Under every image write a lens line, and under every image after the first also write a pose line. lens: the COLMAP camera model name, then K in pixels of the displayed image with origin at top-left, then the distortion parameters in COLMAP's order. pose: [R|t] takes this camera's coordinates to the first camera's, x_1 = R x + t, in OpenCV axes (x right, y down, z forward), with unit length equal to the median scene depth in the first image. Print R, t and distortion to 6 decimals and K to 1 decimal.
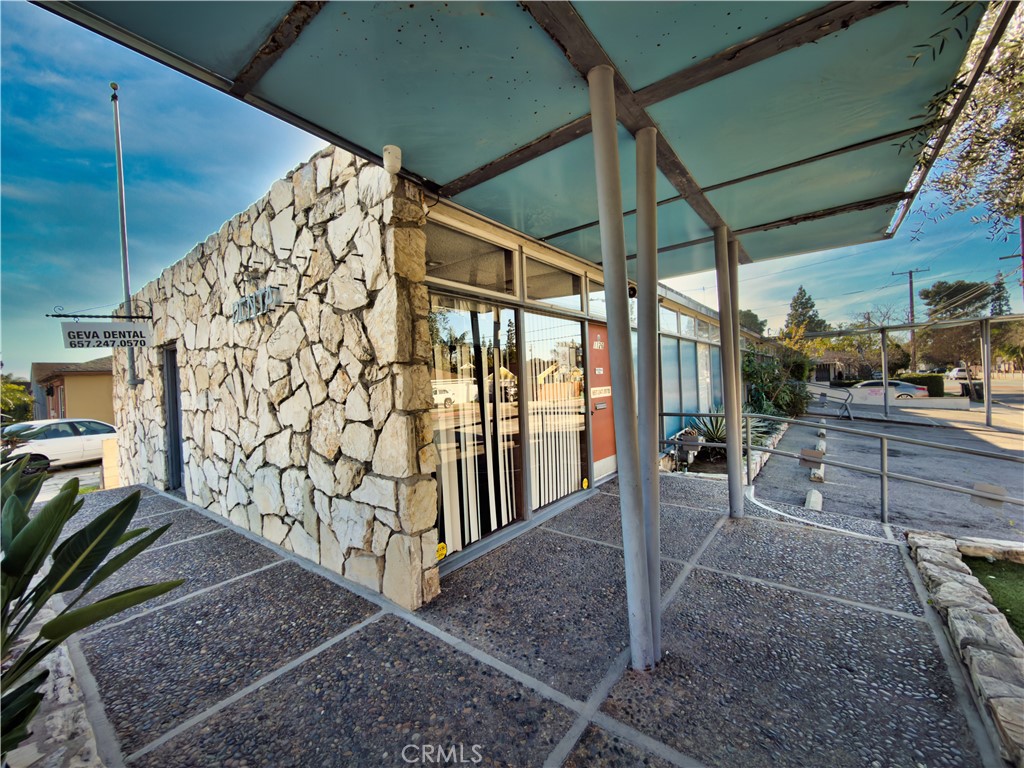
lens RADIAL K [[406.7, 0, 512.9], [0, 406.7, 384.8], [0, 0, 1]] dist [0.000078, -0.000186]
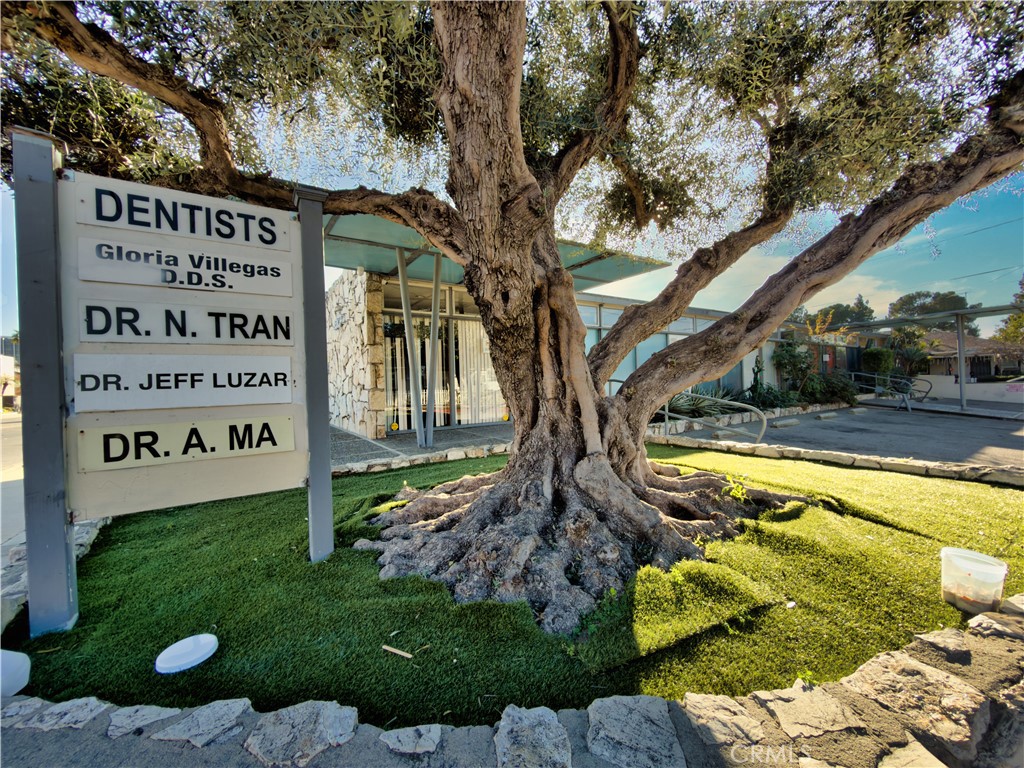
lens RADIAL K [[406.7, 0, 512.9], [0, 406.7, 384.8], [0, 0, 1]] dist [0.000078, -0.000186]
pose [[0.948849, 0.015263, -0.315361, 1.222826], [-0.013748, 0.999881, 0.007028, 0.149391], [0.315431, -0.002333, 0.948946, -1.017266]]
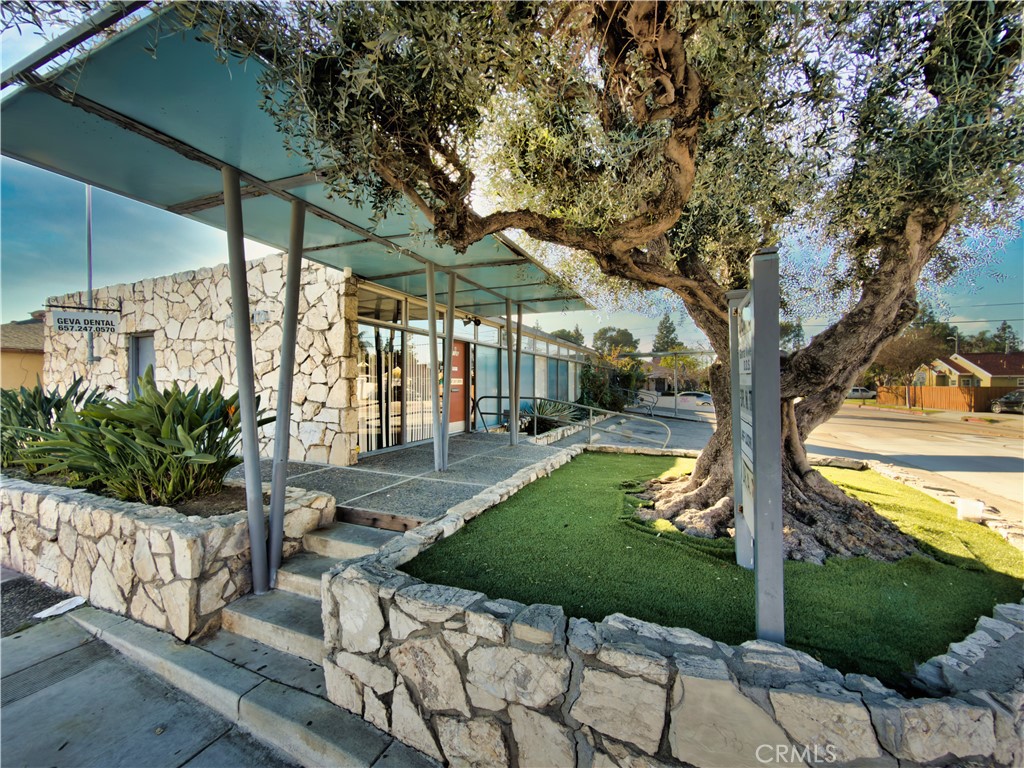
lens RADIAL K [[406.7, 0, 512.9], [0, 406.7, 384.8], [0, 0, 1]] dist [0.000078, -0.000186]
pose [[0.968260, 0.043925, 0.246055, 0.067310], [-0.041482, 0.999025, -0.015107, 0.084419], [-0.246478, 0.004421, 0.969138, -1.214310]]
